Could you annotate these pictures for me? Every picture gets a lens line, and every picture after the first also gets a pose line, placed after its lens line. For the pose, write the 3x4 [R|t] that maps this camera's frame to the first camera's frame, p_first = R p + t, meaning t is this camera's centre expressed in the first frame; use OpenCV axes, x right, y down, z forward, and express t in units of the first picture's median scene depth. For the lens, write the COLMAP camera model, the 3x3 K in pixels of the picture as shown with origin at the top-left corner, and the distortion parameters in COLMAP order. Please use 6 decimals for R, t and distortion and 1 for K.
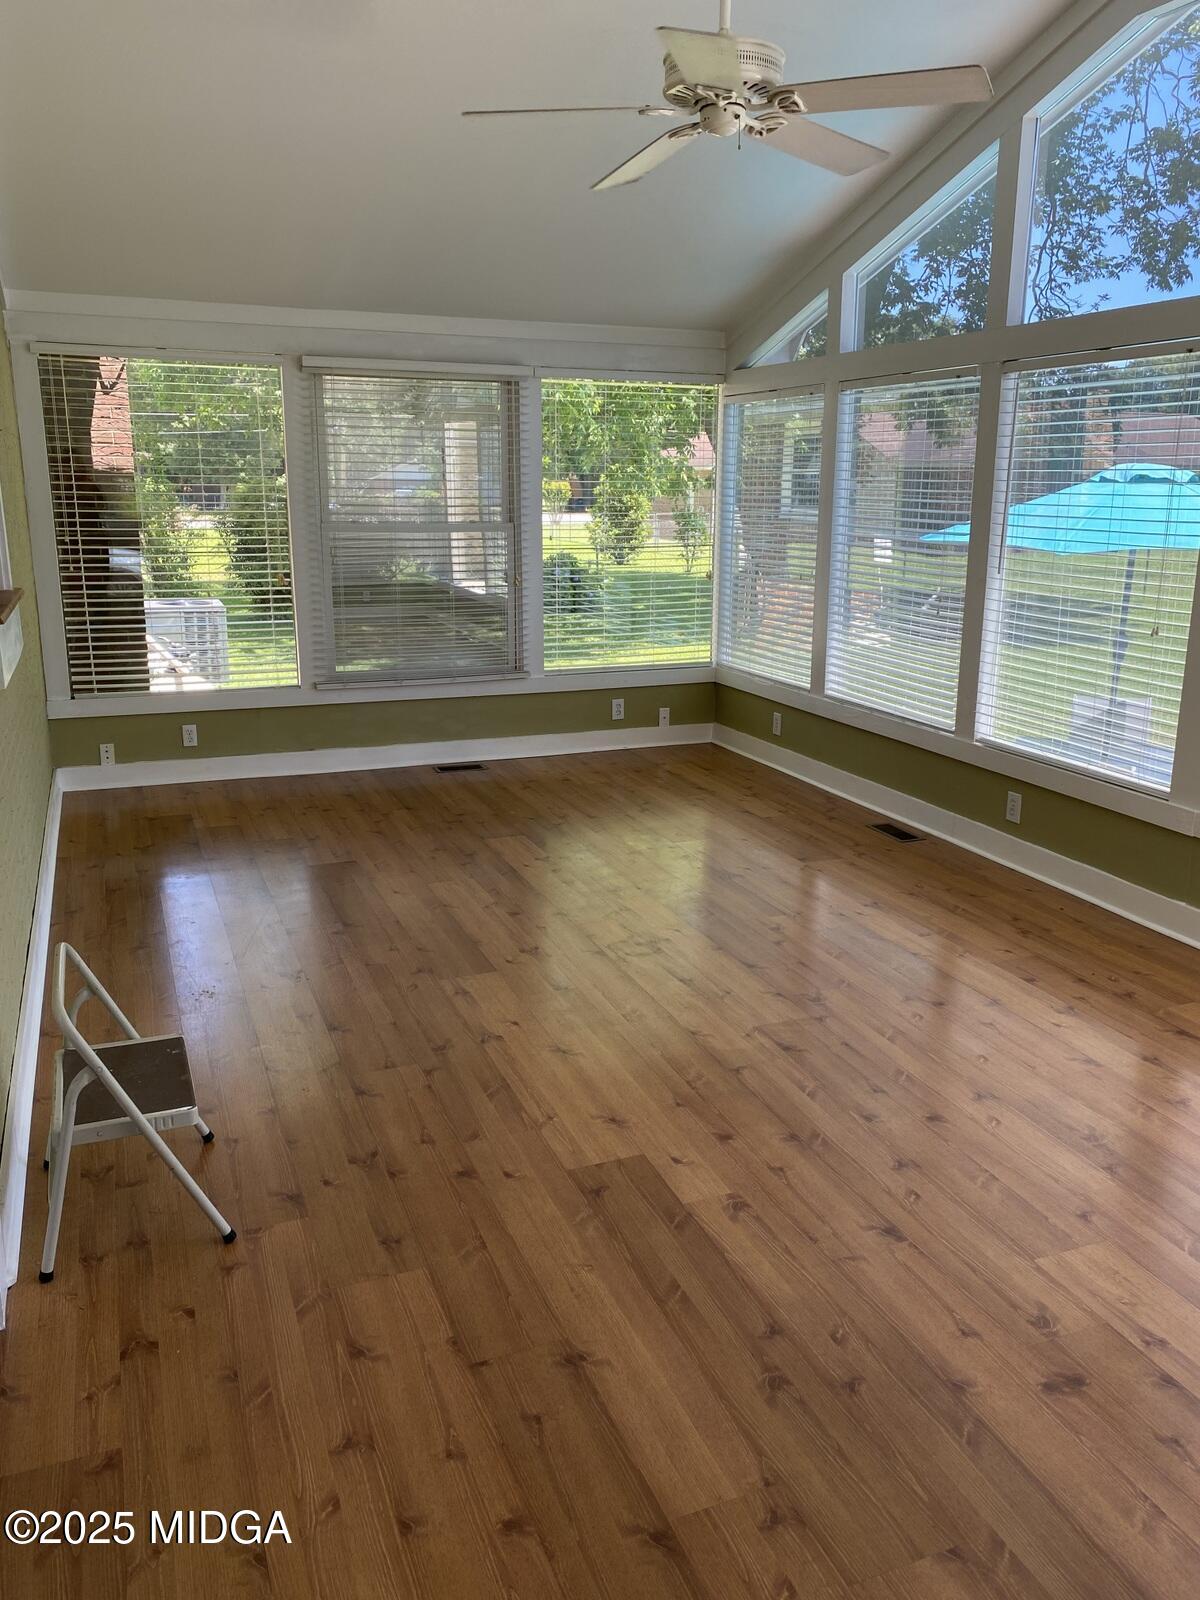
lens RADIAL K [[1238.9, 0, 588.9], [0, 1238.9, 796.4], [0, 0, 1]] dist [0.082714, -0.101929]
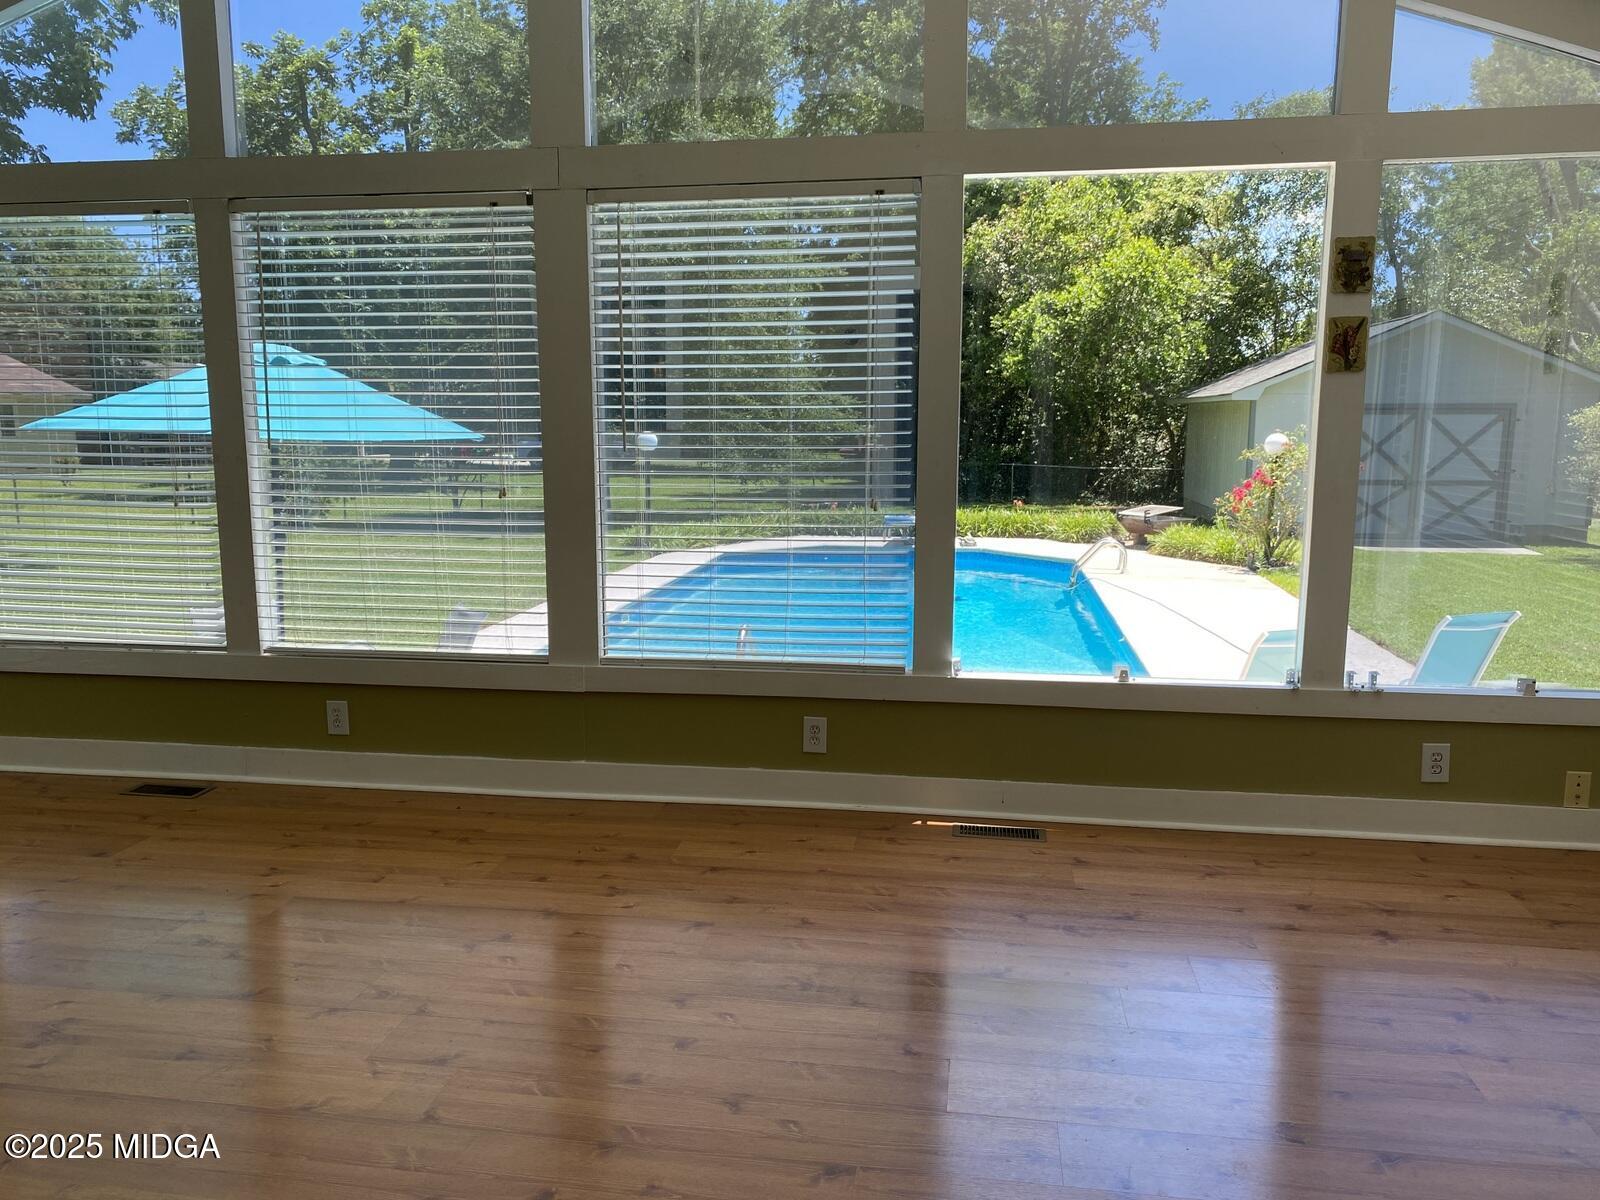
lens RADIAL K [[1238.9, 0, 794.5], [0, 1238.9, 620.9], [0, 0, 1]] dist [0.082714, -0.101929]
pose [[0.515305, -0.149653, 0.843839, -0.277716], [0.218086, 0.975119, 0.039758, -0.028432], [-0.828794, 0.163543, 0.535121, 0.352917]]
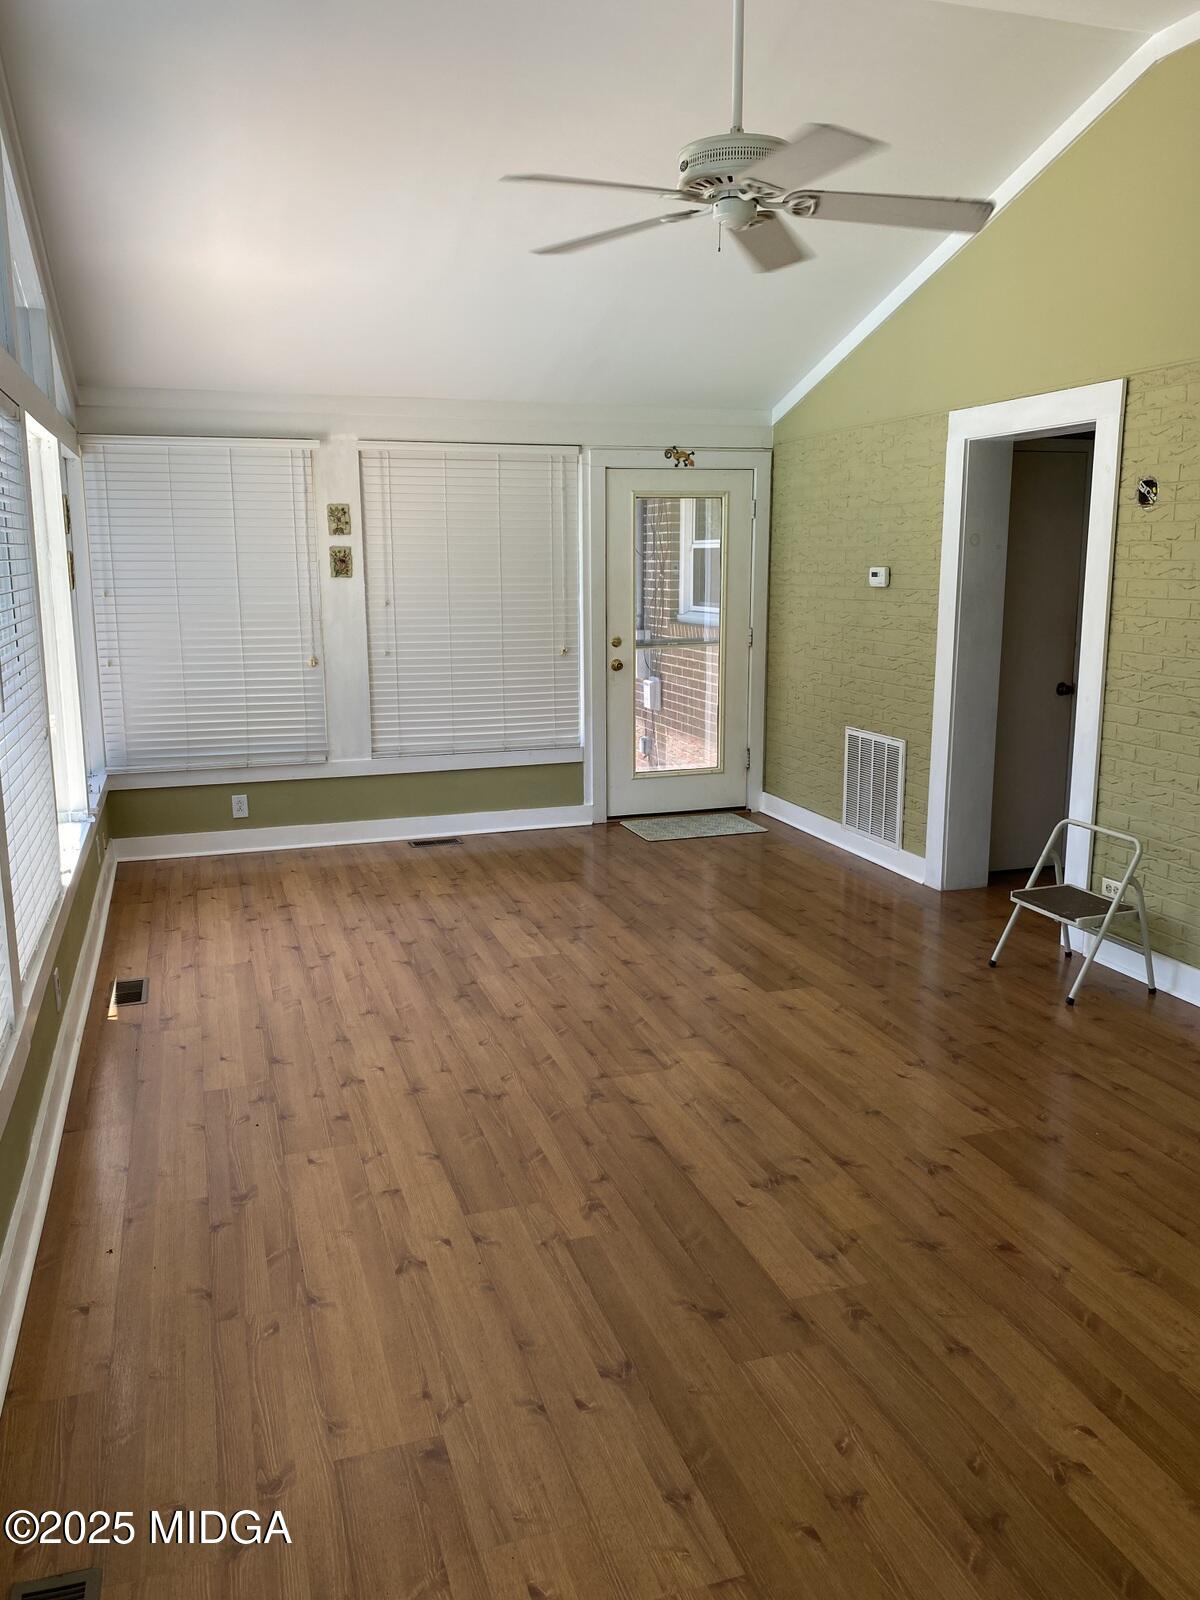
lens RADIAL K [[1238.9, 0, 588.9], [0, 1238.9, 796.4], [0, 0, 1]] dist [0.082714, -0.101929]
pose [[-0.998346, -0.012652, 0.056091, 0.133630], [0.012642, 0.903324, 0.428773, -0.438890], [-0.056093, 0.428772, -0.901670, 1.710064]]
